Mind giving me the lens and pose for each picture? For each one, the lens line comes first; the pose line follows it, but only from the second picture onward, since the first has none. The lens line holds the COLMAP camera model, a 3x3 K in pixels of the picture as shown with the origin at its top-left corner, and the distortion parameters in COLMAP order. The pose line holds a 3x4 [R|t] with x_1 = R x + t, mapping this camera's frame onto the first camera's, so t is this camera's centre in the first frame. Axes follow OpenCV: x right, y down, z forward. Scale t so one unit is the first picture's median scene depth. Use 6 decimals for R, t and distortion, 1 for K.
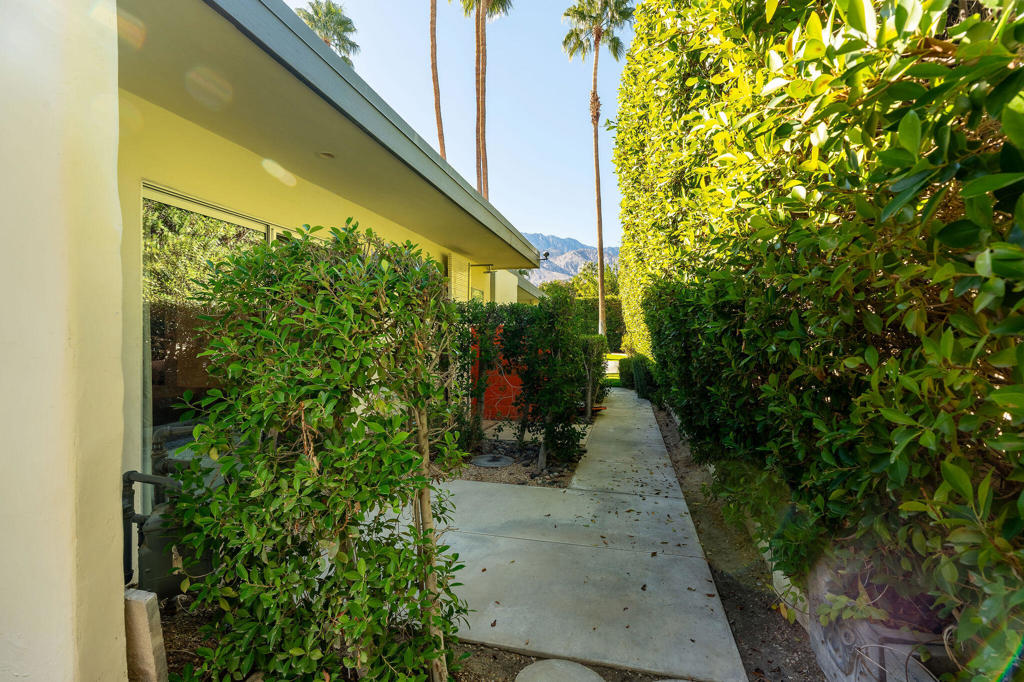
lens RADIAL K [[464.5, 0, 513.1], [0, 464.5, 341.9], [0, 0, 1]] dist [-0.007136, 0.000539]
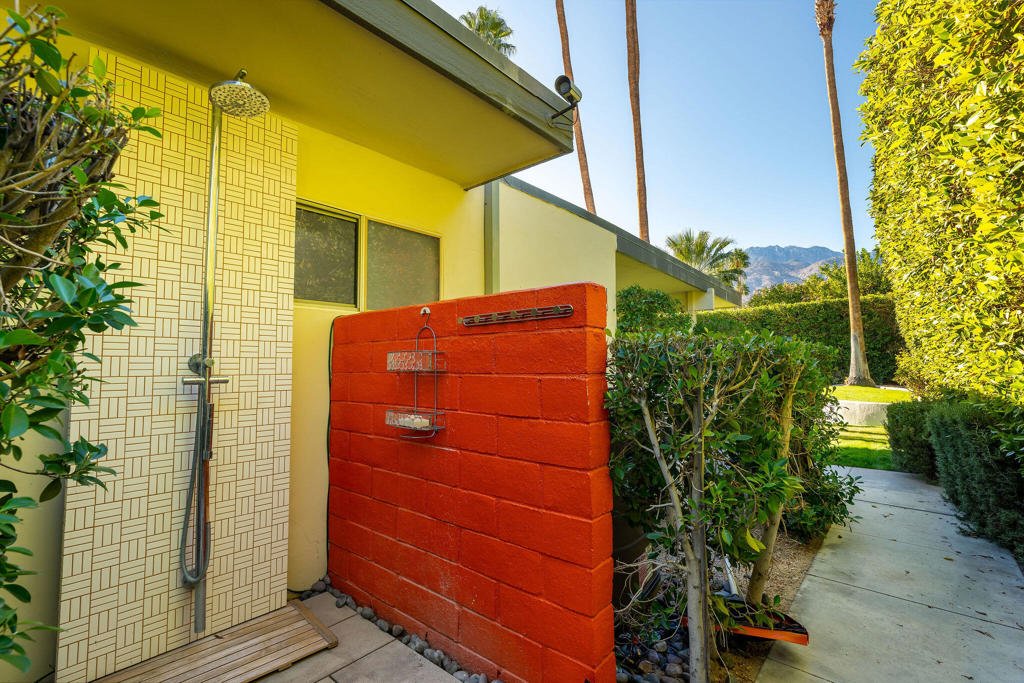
lens RADIAL K [[464.5, 0, 508.9], [0, 464.5, 343.1], [0, 0, 1]] dist [-0.007136, 0.000539]
pose [[0.890462, -0.033997, -0.453787, 0.055958], [0.007317, 0.998146, -0.060421, 0.001263], [0.455000, 0.050482, 0.889060, 0.226562]]
